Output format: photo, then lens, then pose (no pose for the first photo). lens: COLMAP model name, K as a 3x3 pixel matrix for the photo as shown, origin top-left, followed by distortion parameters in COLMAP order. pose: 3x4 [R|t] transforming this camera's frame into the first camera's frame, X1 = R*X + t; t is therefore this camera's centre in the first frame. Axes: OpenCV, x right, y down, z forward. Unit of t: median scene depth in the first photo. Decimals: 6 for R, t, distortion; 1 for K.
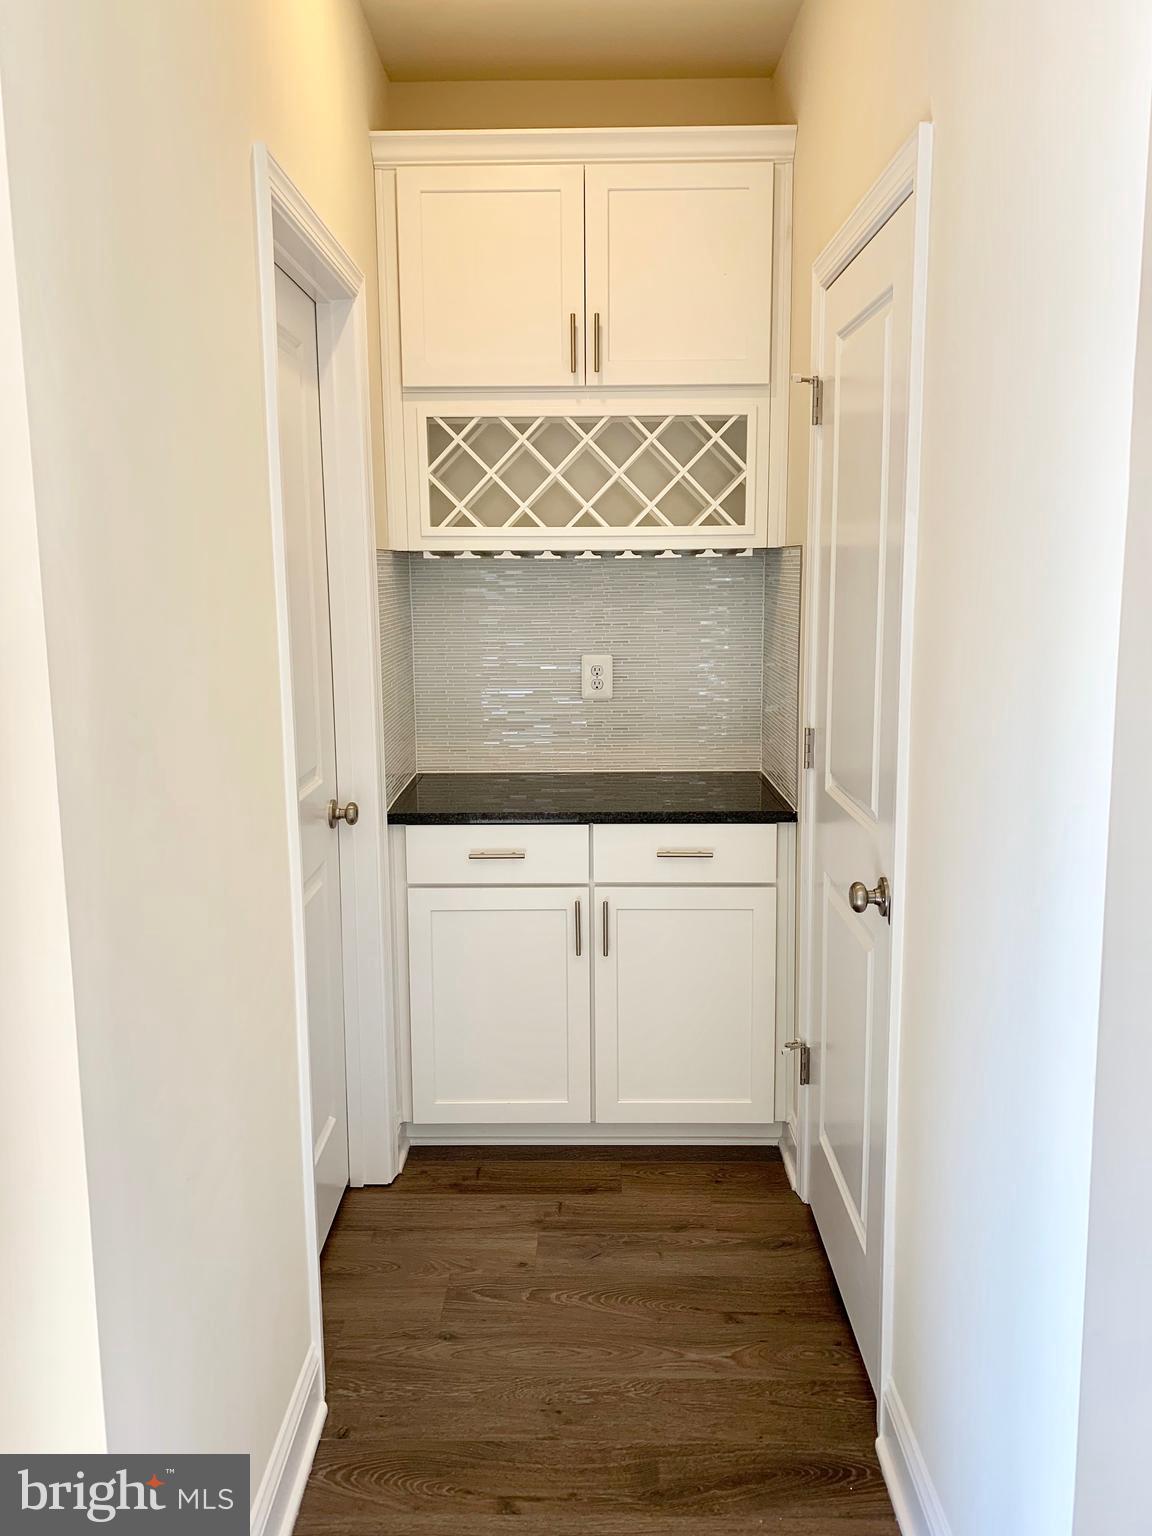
lens RADIAL K [[1195.5, 0, 574.3], [0, 1195.5, 770.7], [0, 0, 1]] dist [0.056977, -0.060866]
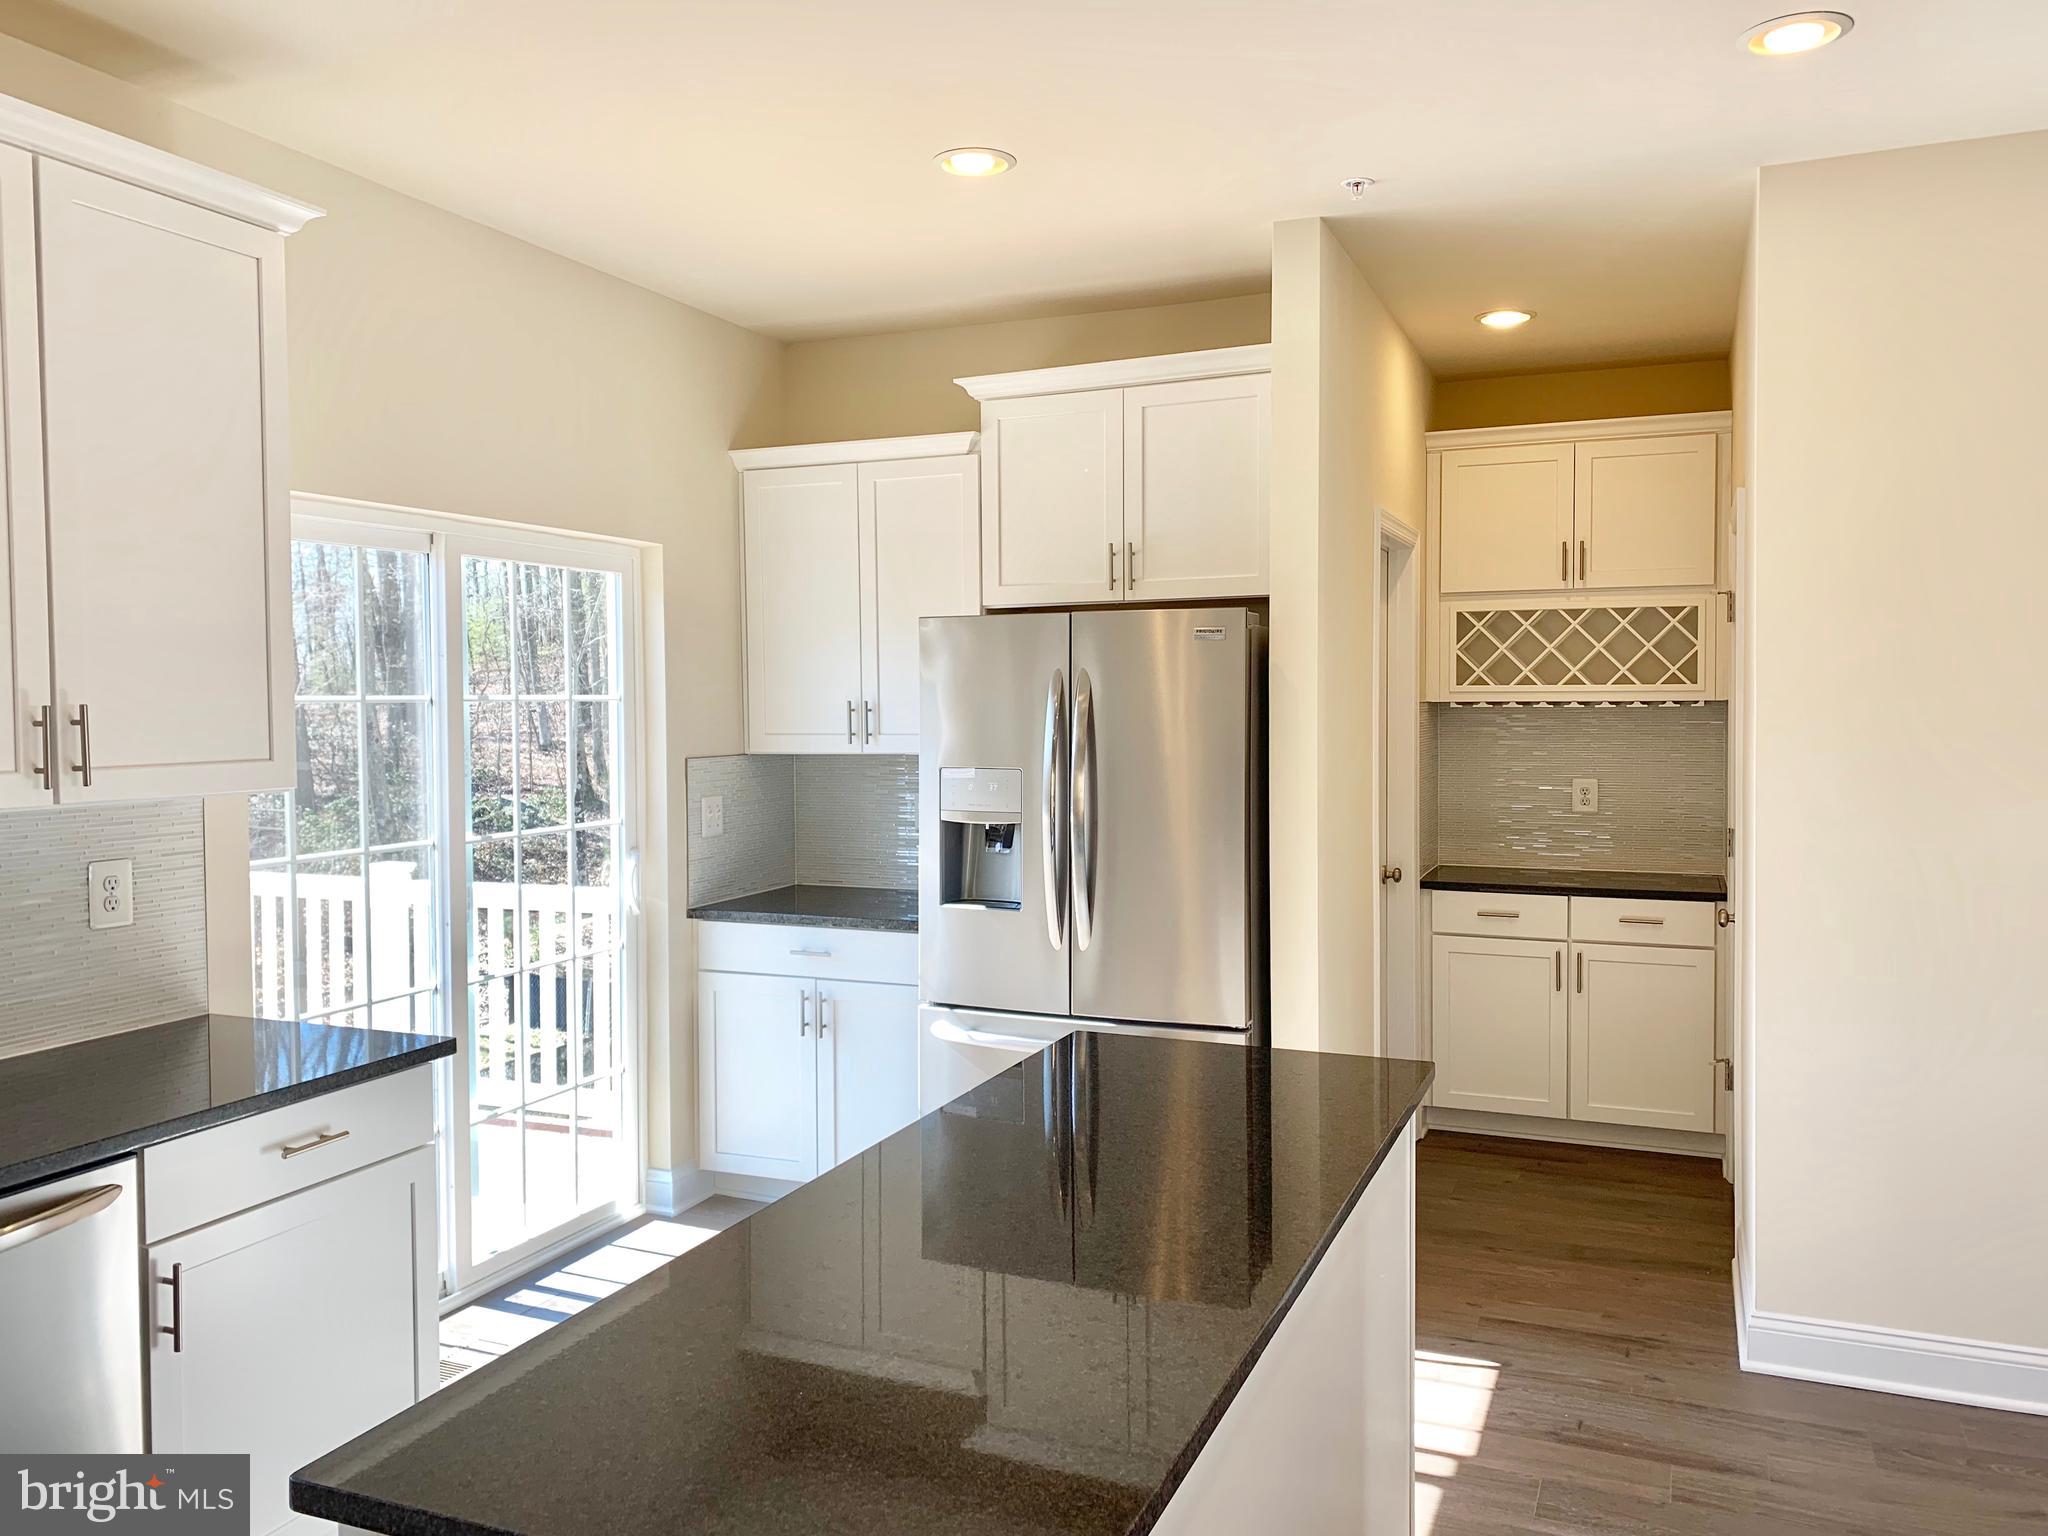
lens RADIAL K [[1594.1, 0, 1011.6], [0, 1594.1, 763.7], [0, 0, 1]] dist [0.056977, -0.060866]
pose [[0.928839, 0.016949, -0.370095, 0.096948], [-0.062792, 0.991703, -0.112174, 0.138799], [0.365123, 0.127431, 0.922197, -0.957995]]
